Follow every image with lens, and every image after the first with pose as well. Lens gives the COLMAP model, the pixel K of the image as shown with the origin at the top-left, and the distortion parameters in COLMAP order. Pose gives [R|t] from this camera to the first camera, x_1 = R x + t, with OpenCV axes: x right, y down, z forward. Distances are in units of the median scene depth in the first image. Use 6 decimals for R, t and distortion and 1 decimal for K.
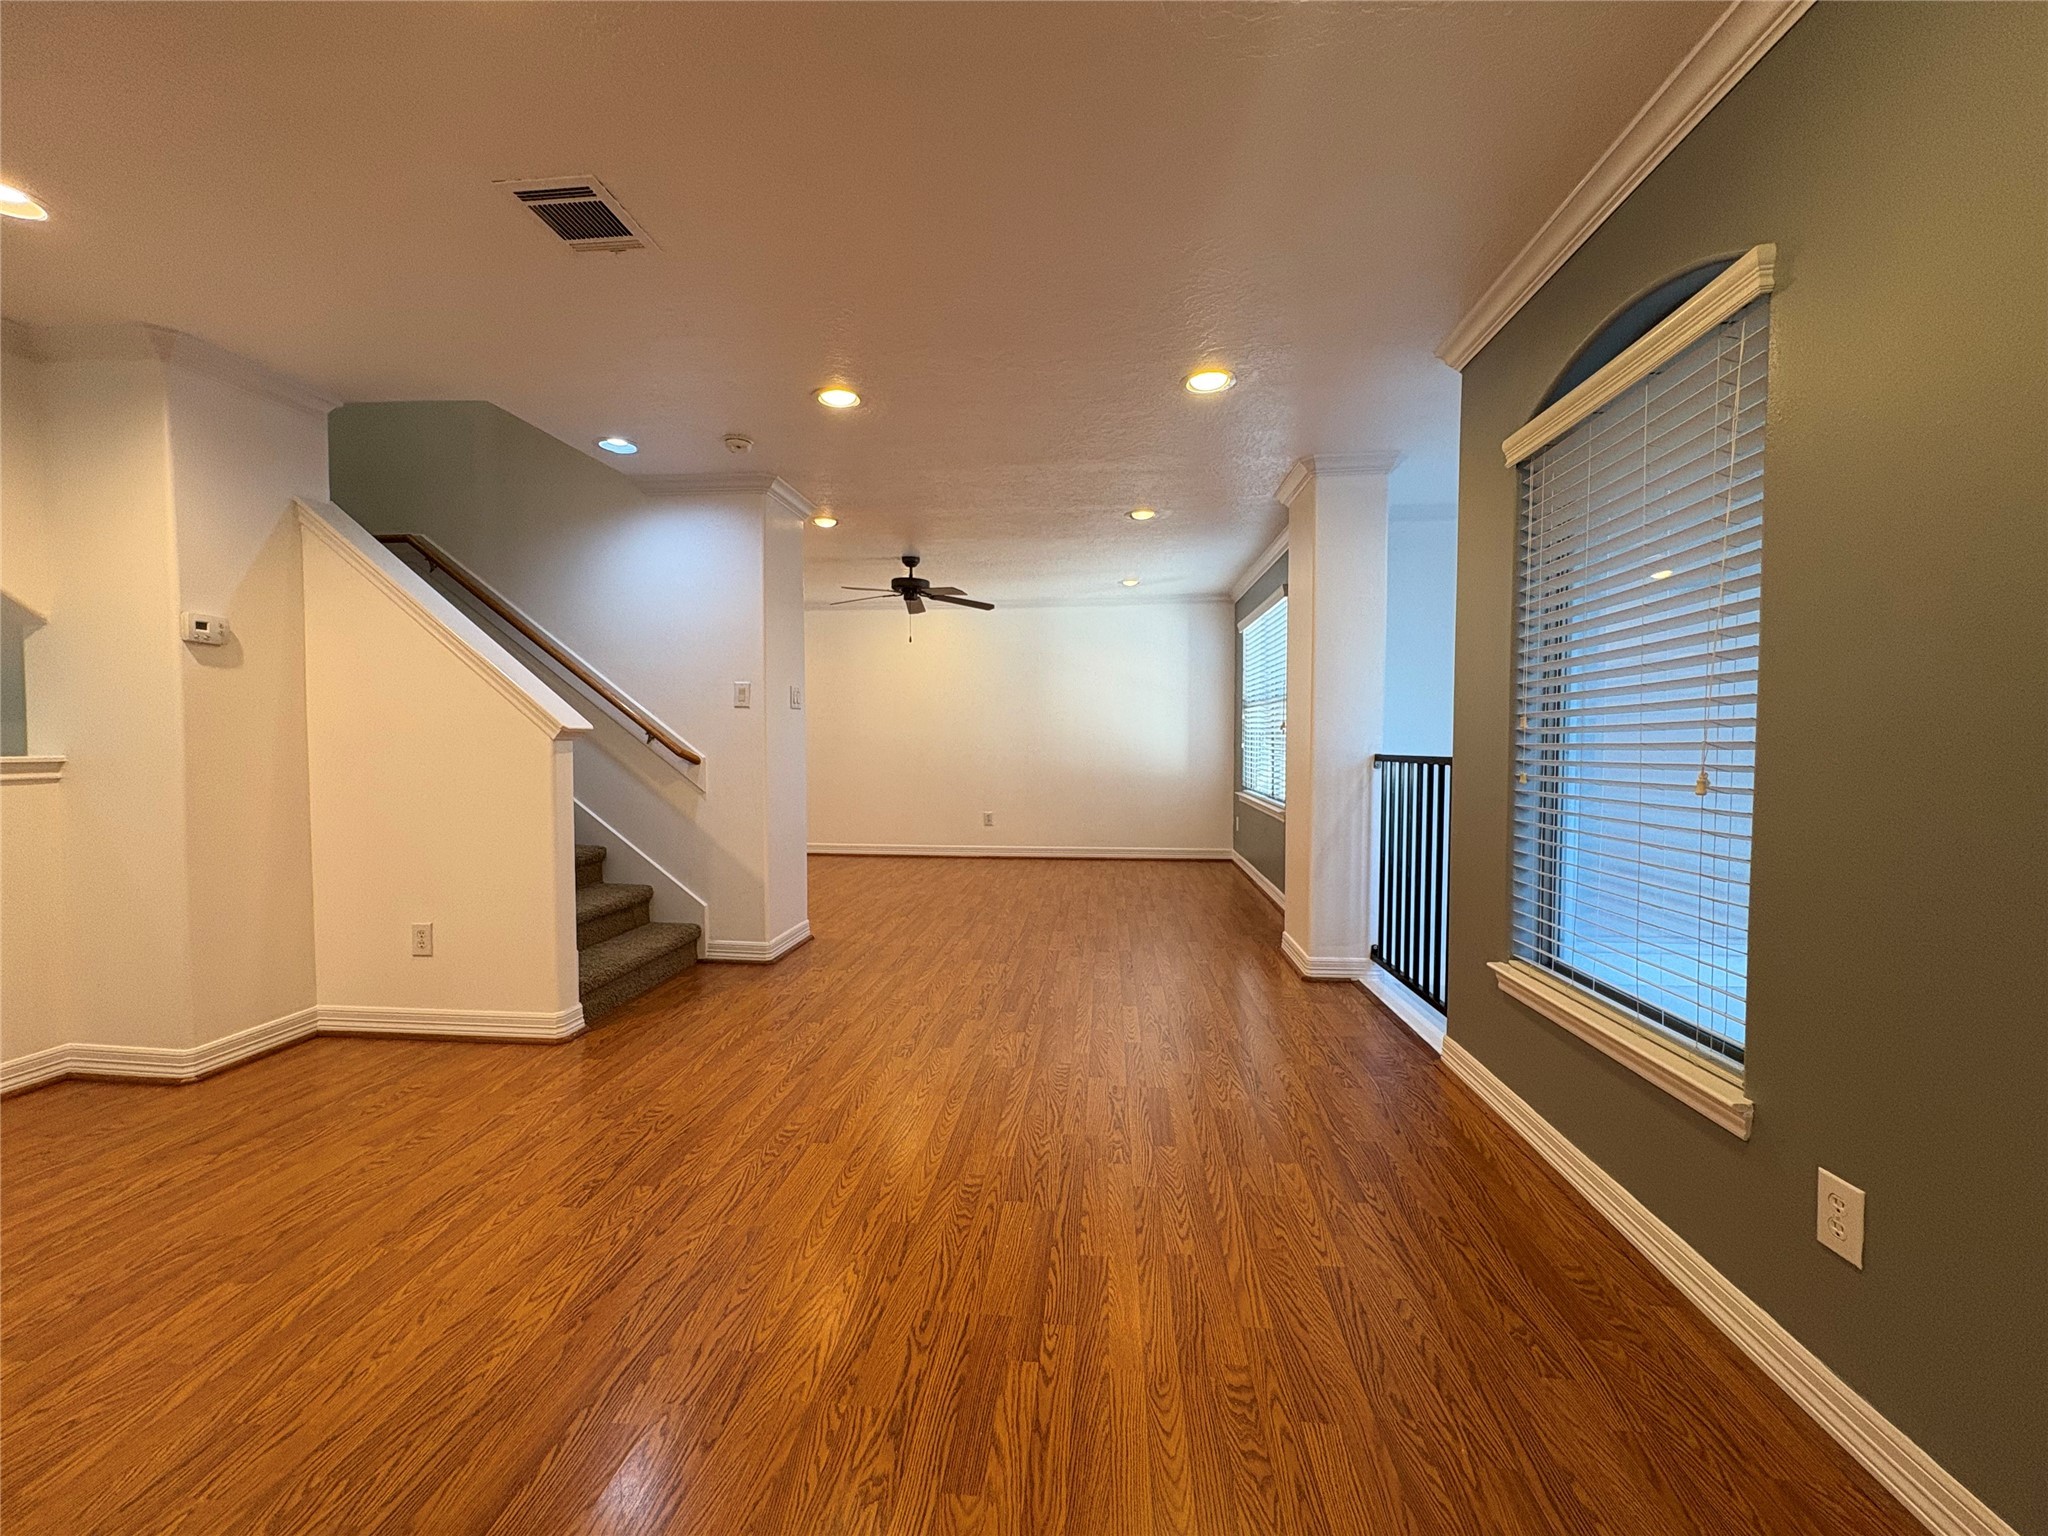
lens RADIAL K [[814.9, 0, 1024.0], [0, 814.9, 768.0], [0, 0, 1]] dist [-0.000112, -0.000181]
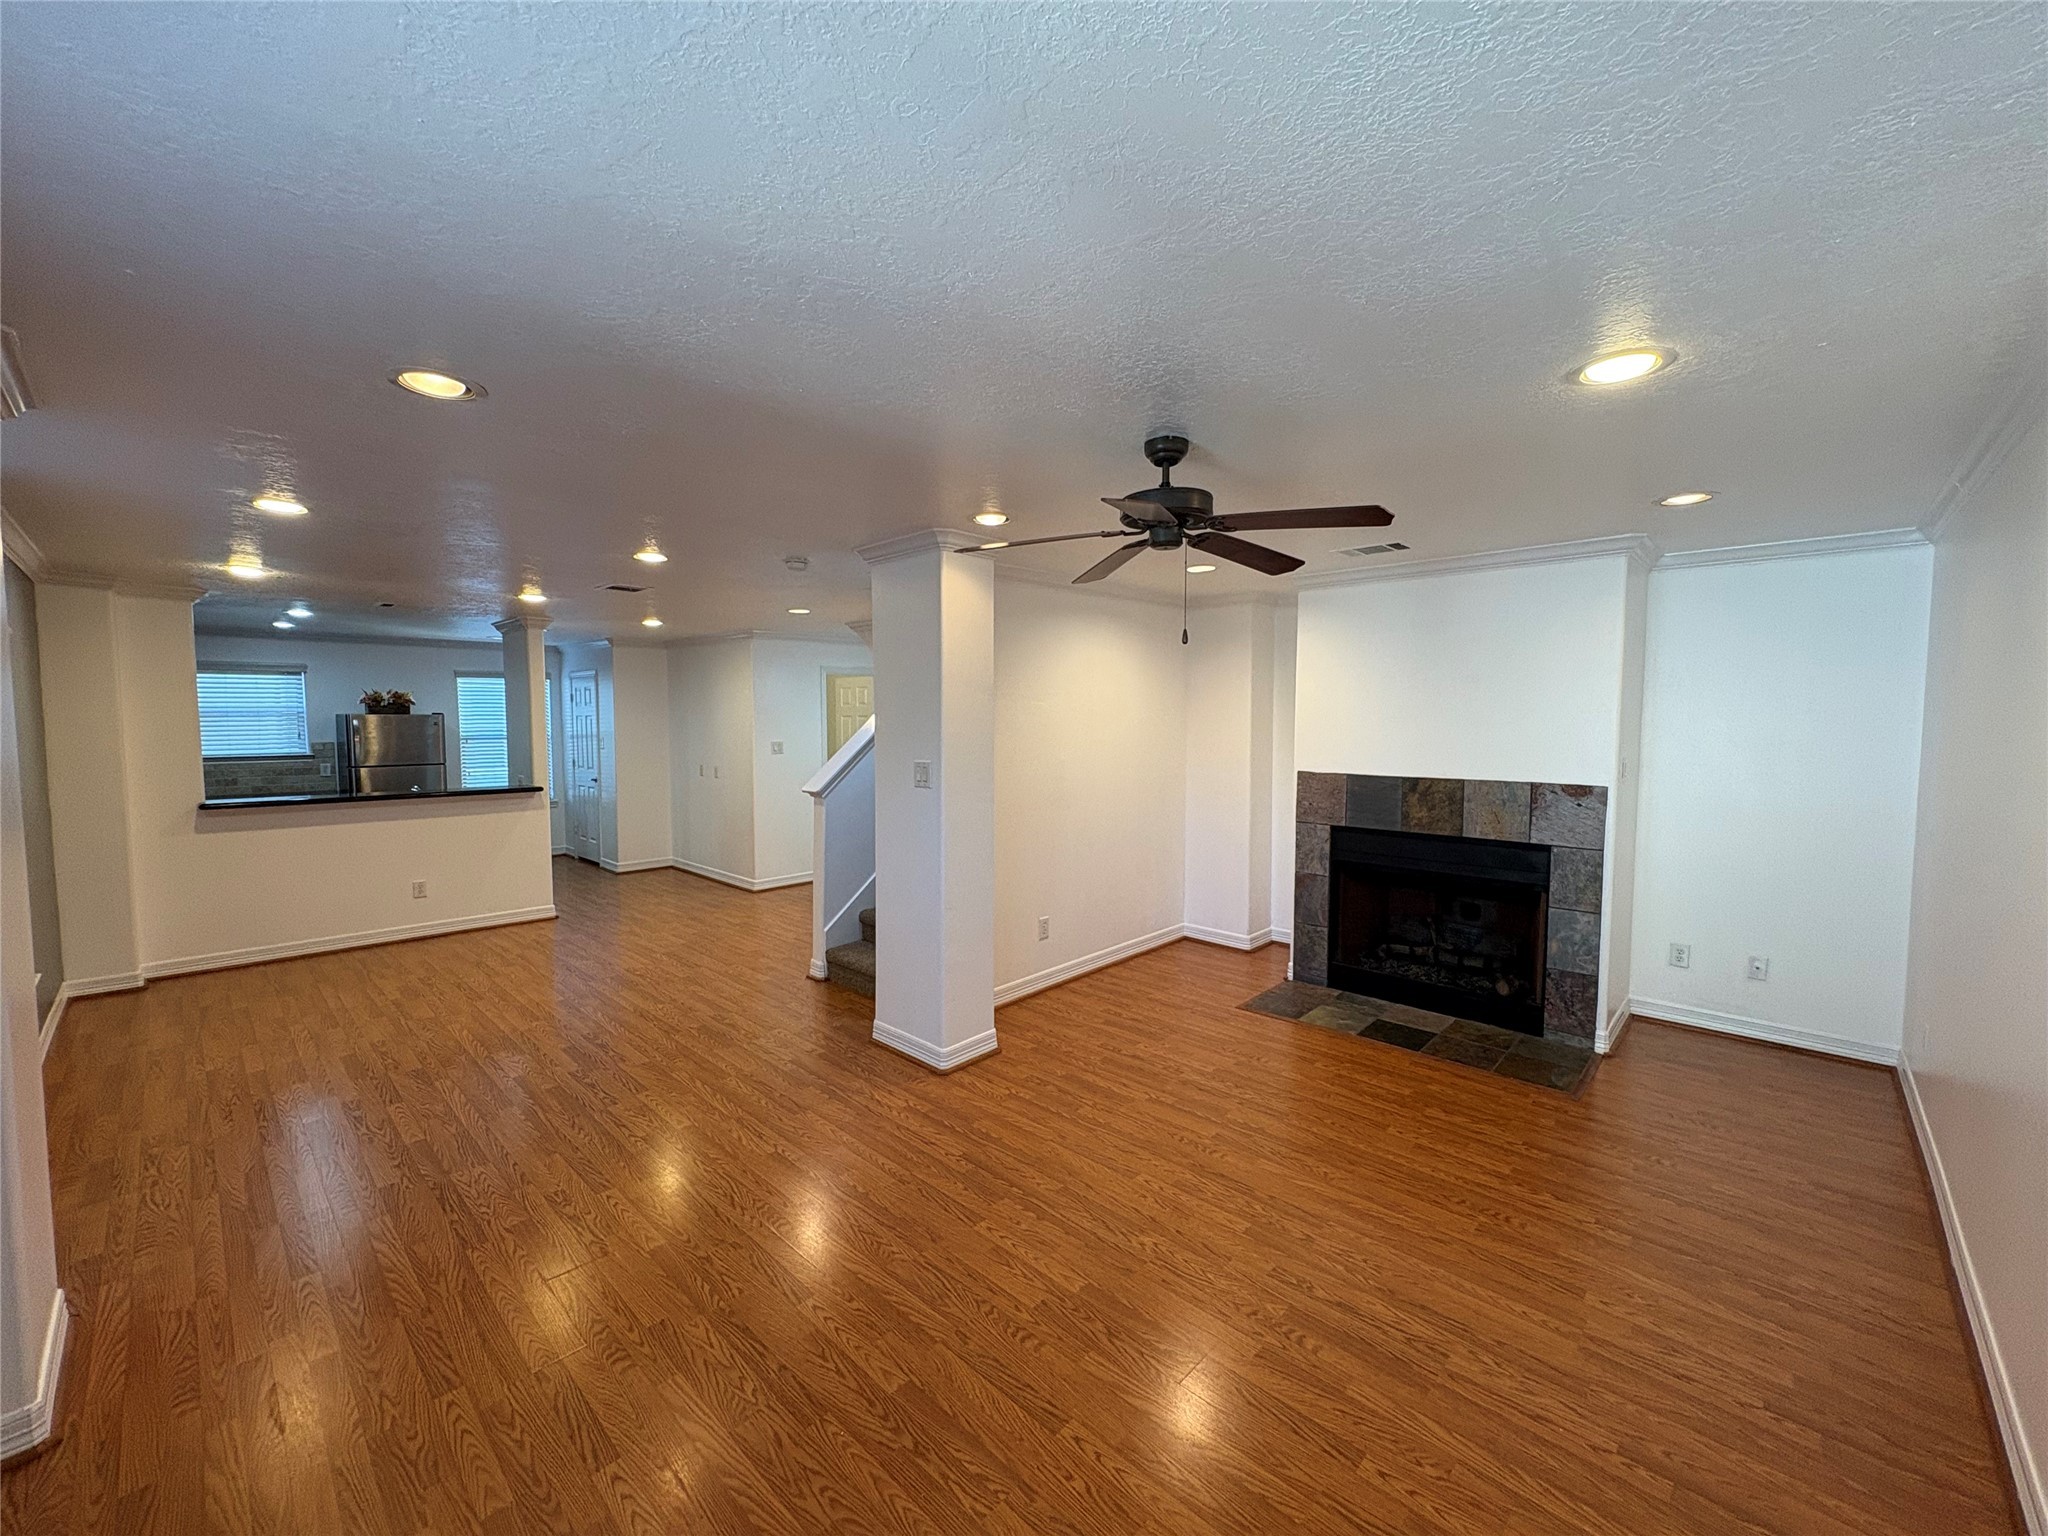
lens RADIAL K [[814.9, 0, 1024.0], [0, 814.9, 768.0], [0, 0, 1]] dist [-0.000112, -0.000181]
pose [[-0.613907, 0.049107, -0.787850, 0.332454], [-0.027084, 0.996165, 0.083196, -0.173784], [0.788914, 0.072412, -0.610223, 1.673040]]
